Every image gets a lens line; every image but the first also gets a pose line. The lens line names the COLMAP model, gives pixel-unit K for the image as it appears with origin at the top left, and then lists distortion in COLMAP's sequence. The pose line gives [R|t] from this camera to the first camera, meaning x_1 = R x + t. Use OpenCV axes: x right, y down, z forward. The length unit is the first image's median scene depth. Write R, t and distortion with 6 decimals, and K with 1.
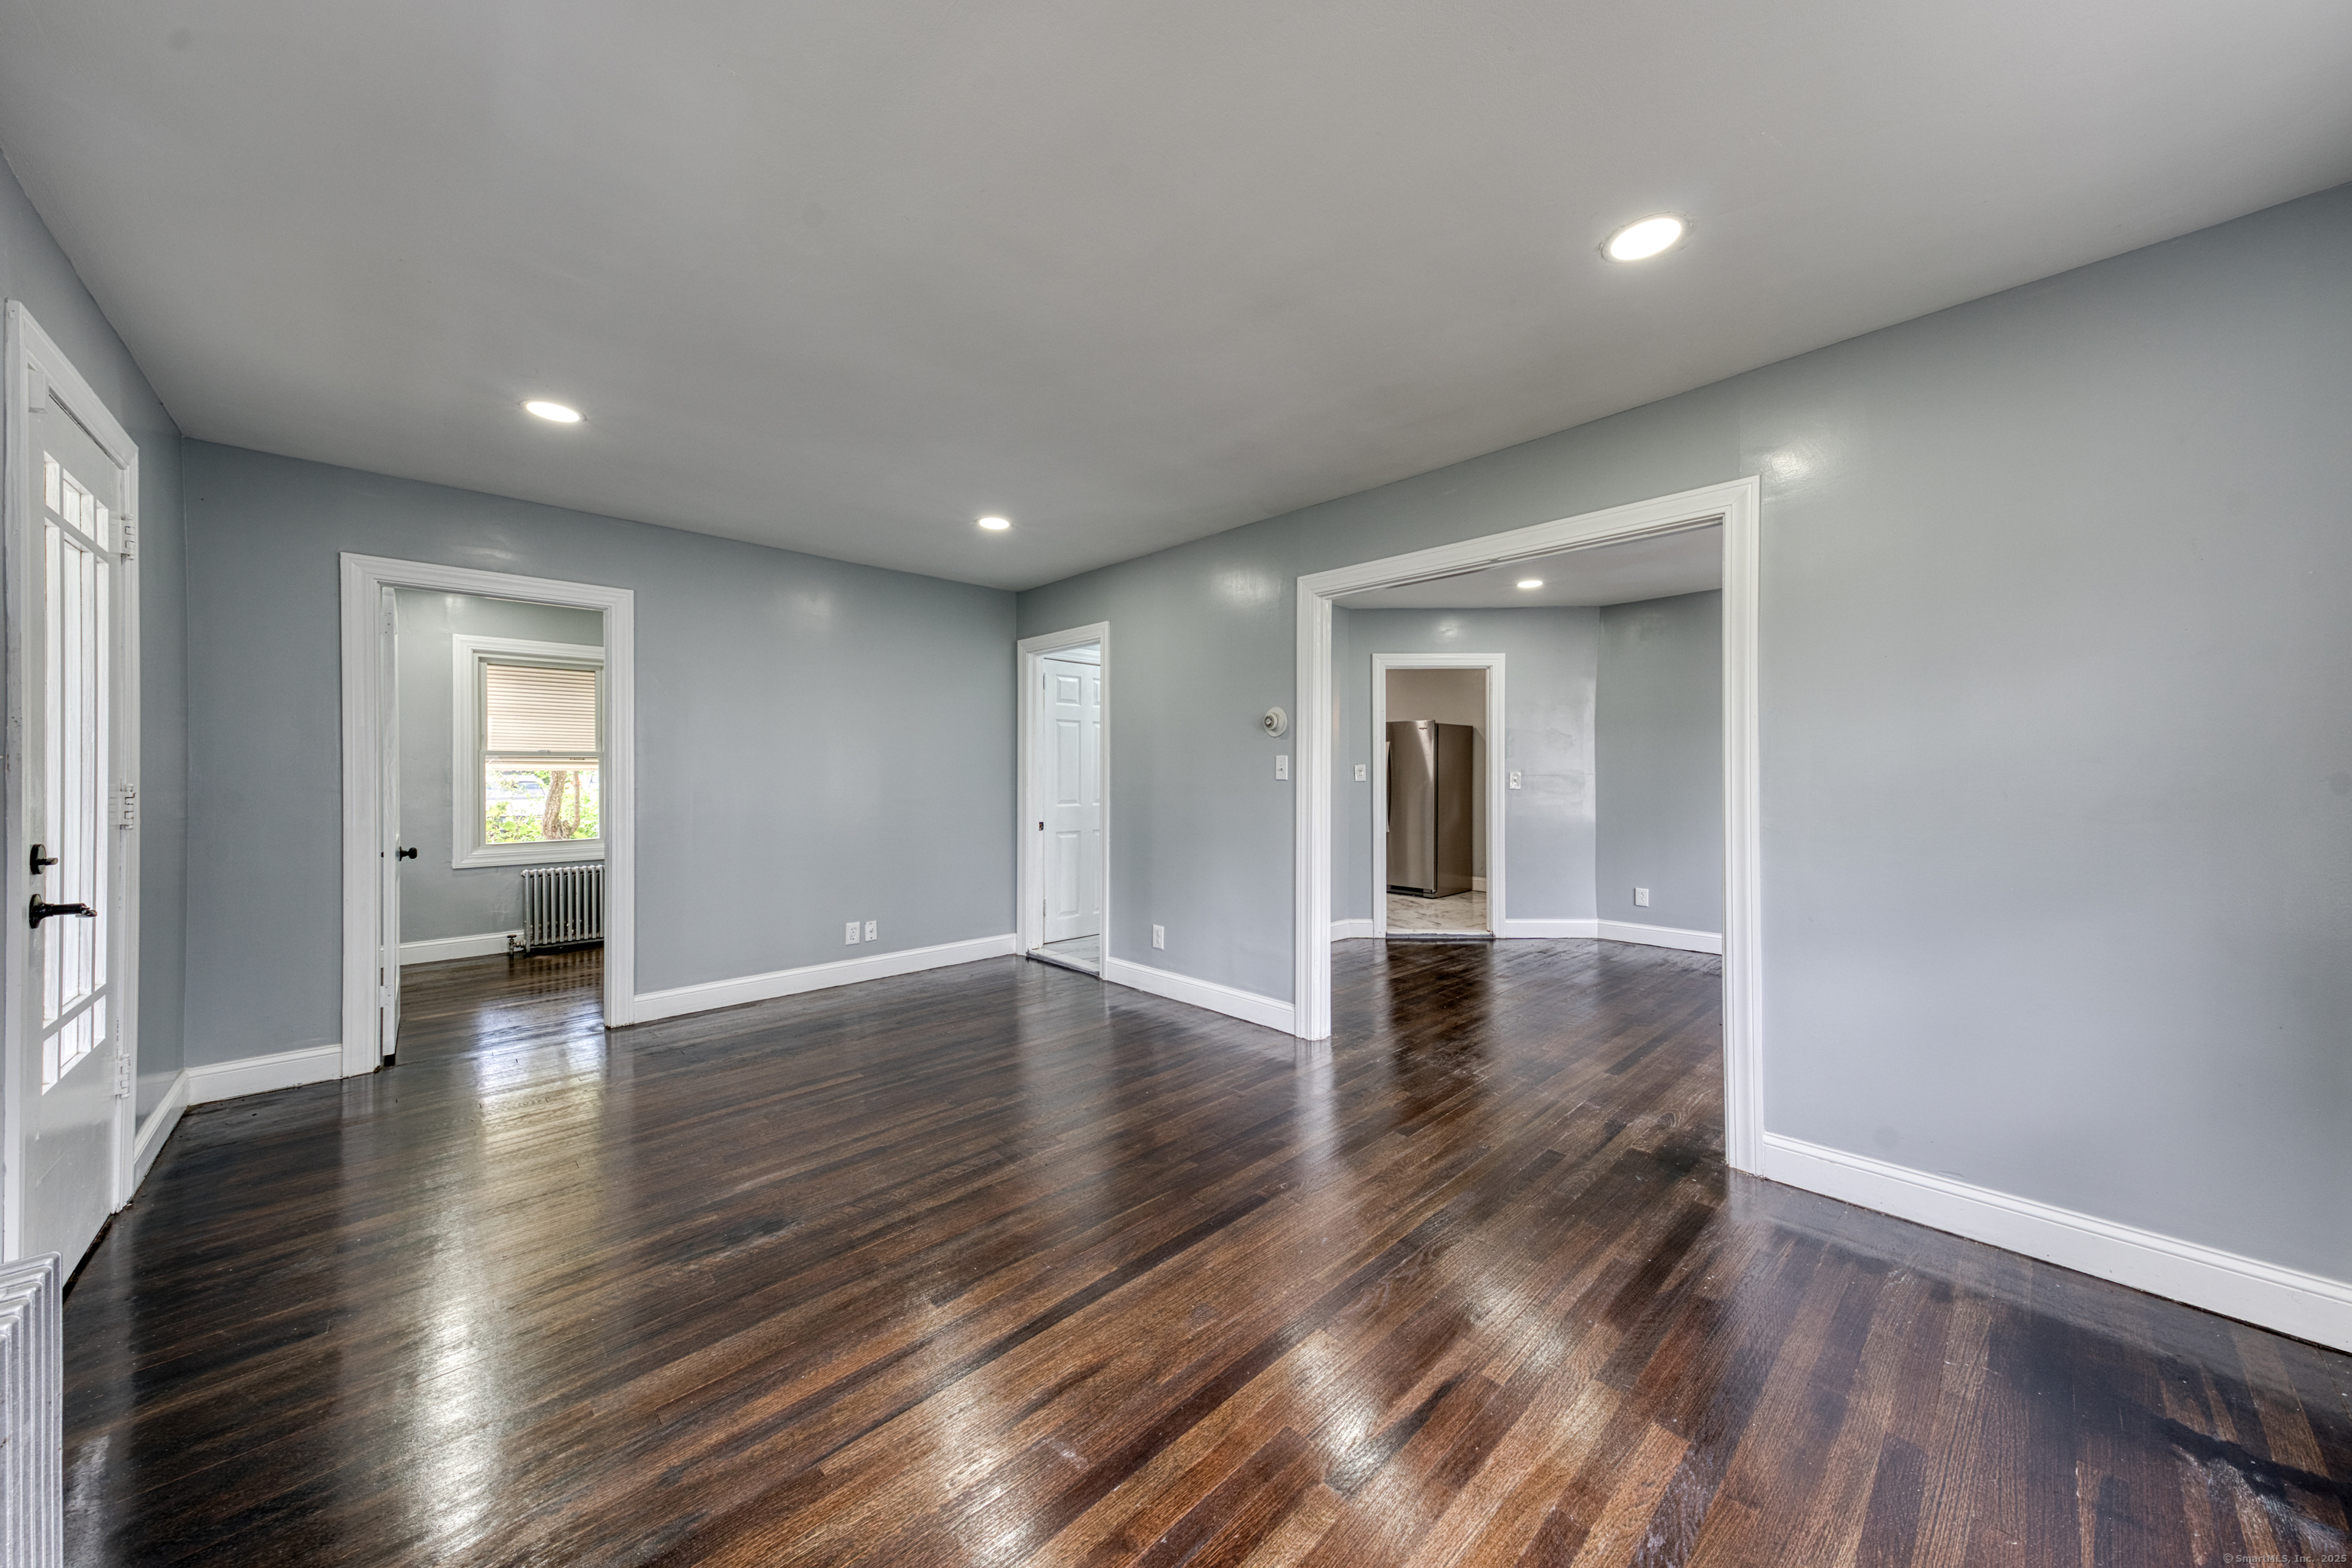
lens RADIAL K [[832.9, 0, 1194.0], [0, 832.9, 777.5], [0, 0, 1]] dist [0.008398, -0.000583]
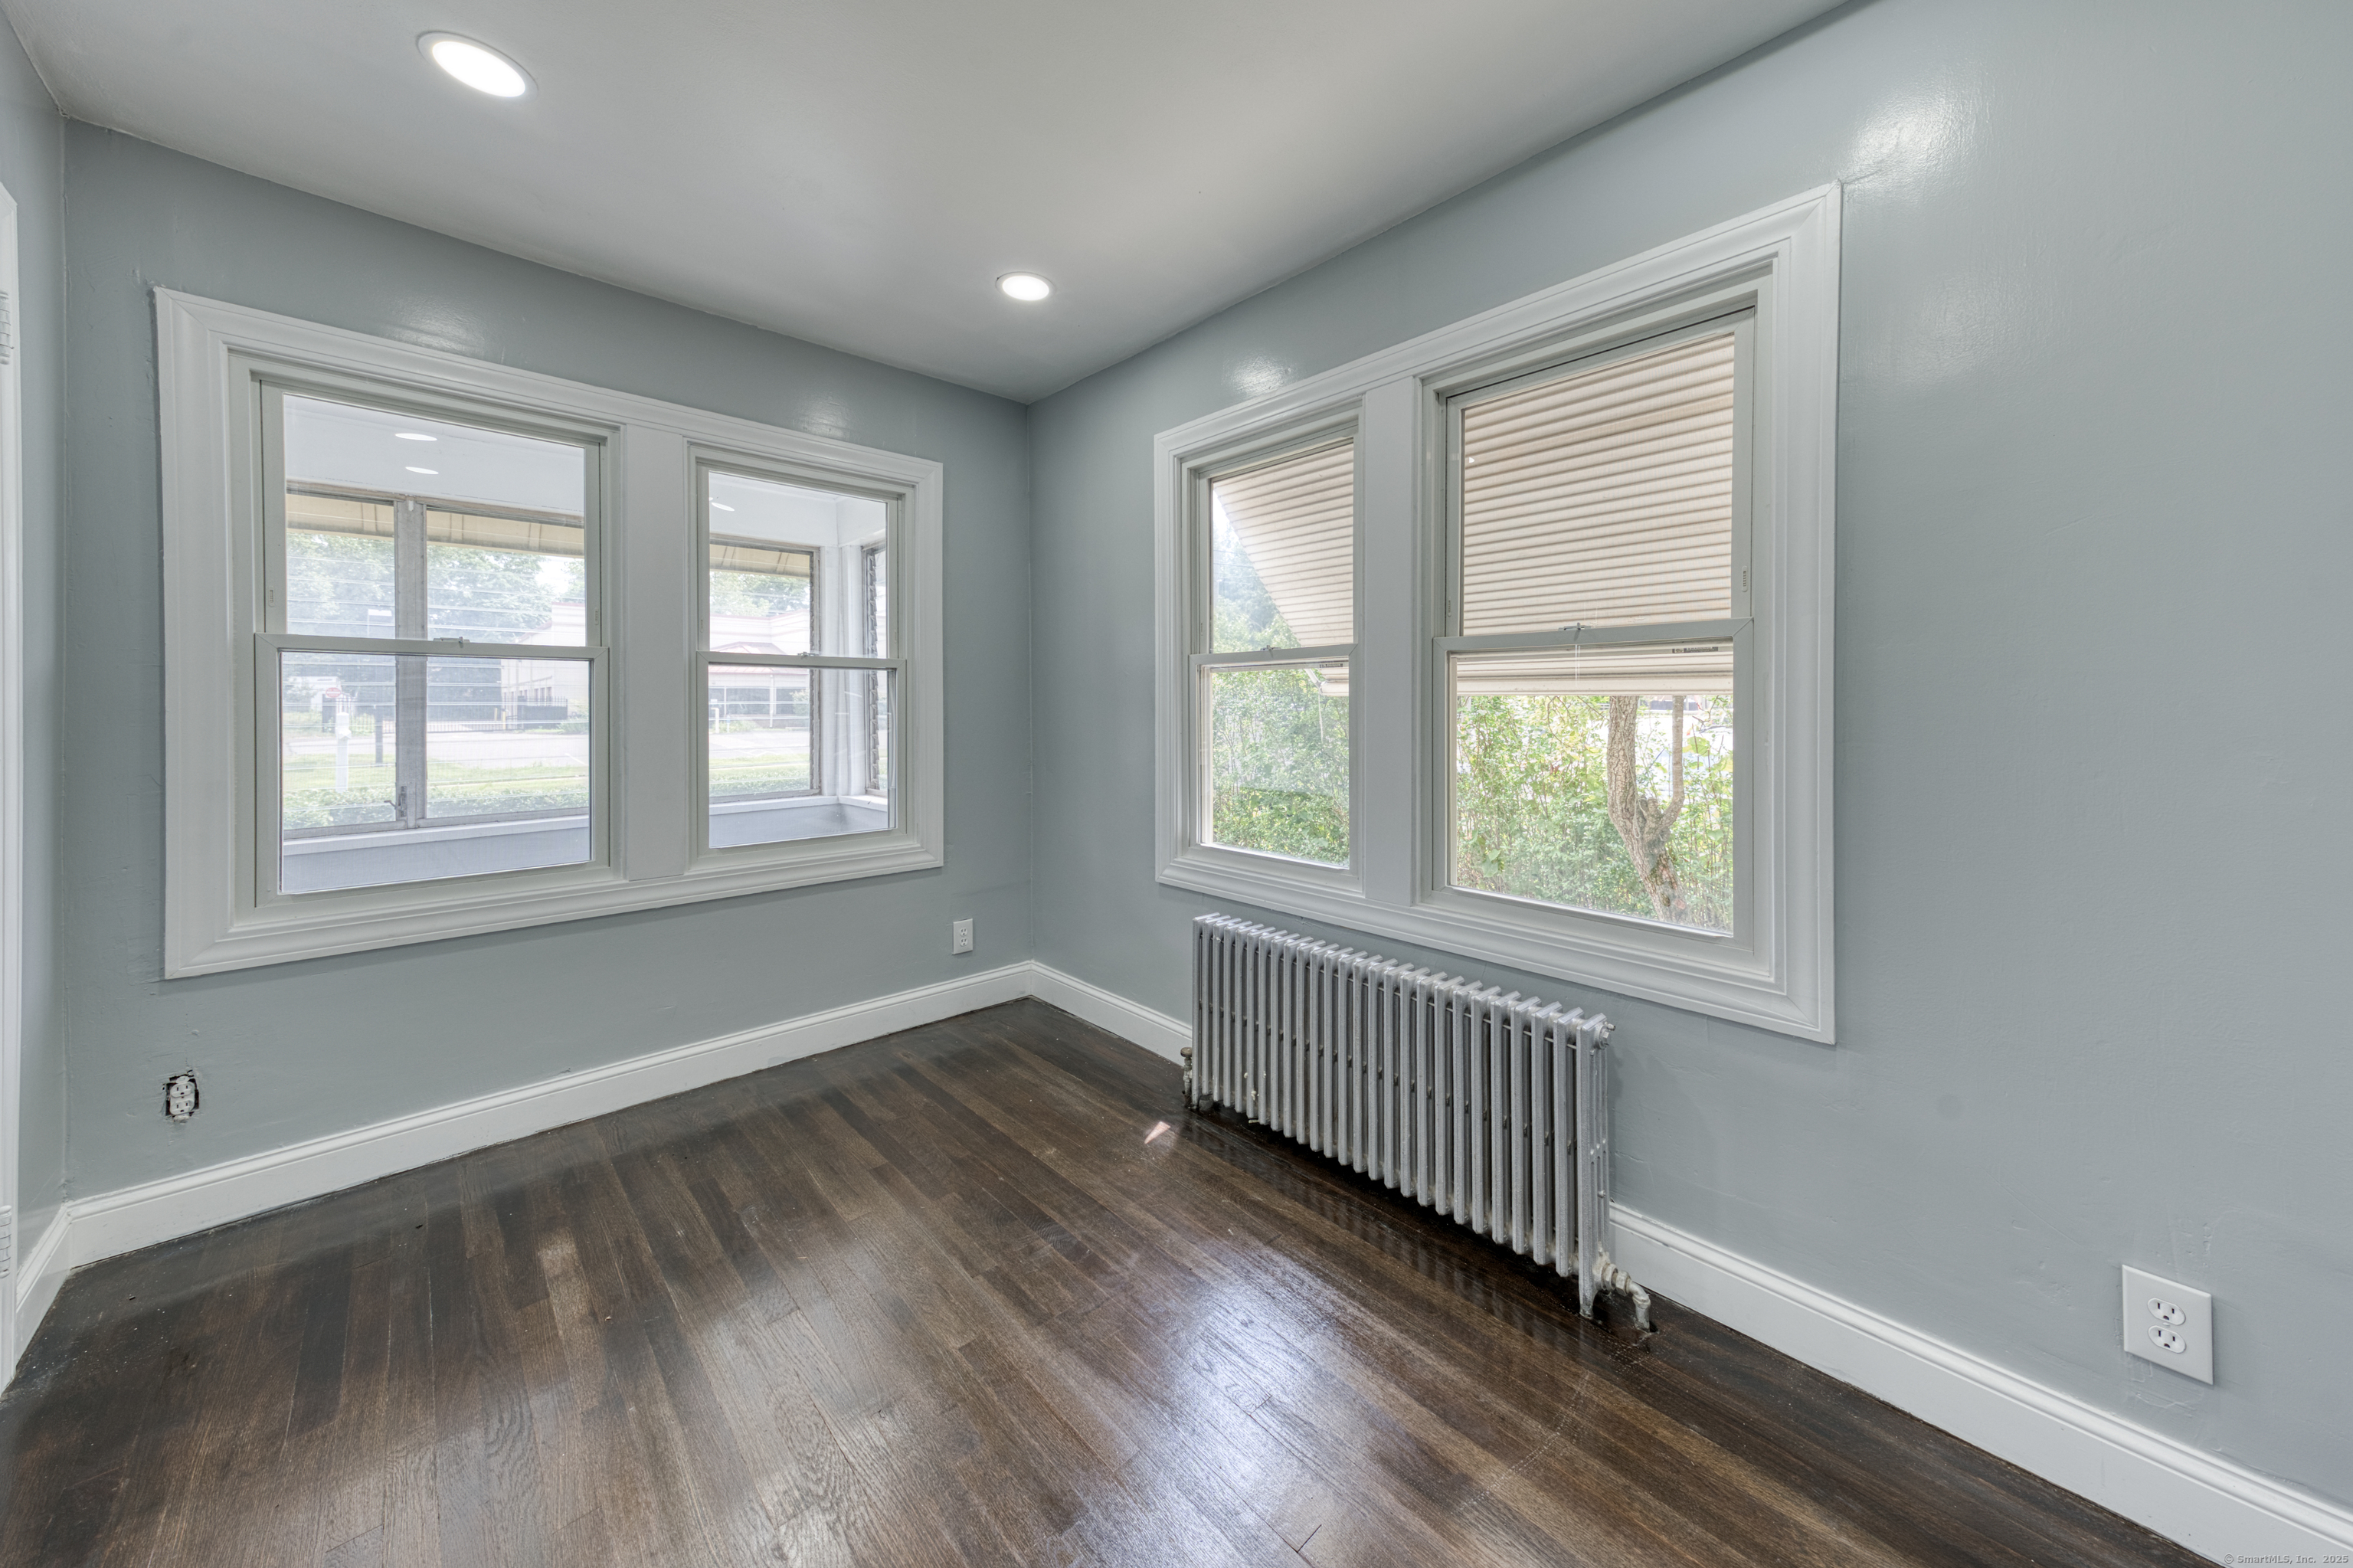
lens RADIAL K [[833.3, 0, 1207.5], [0, 833.3, 714.1], [0, 0, 1]] dist [0.008398, -0.000583]
pose [[-0.014291, 0.010897, -0.999838, -0.352540], [-0.008486, 0.999903, 0.011019, -0.002524], [0.999862, 0.008643, -0.014197, 1.006570]]
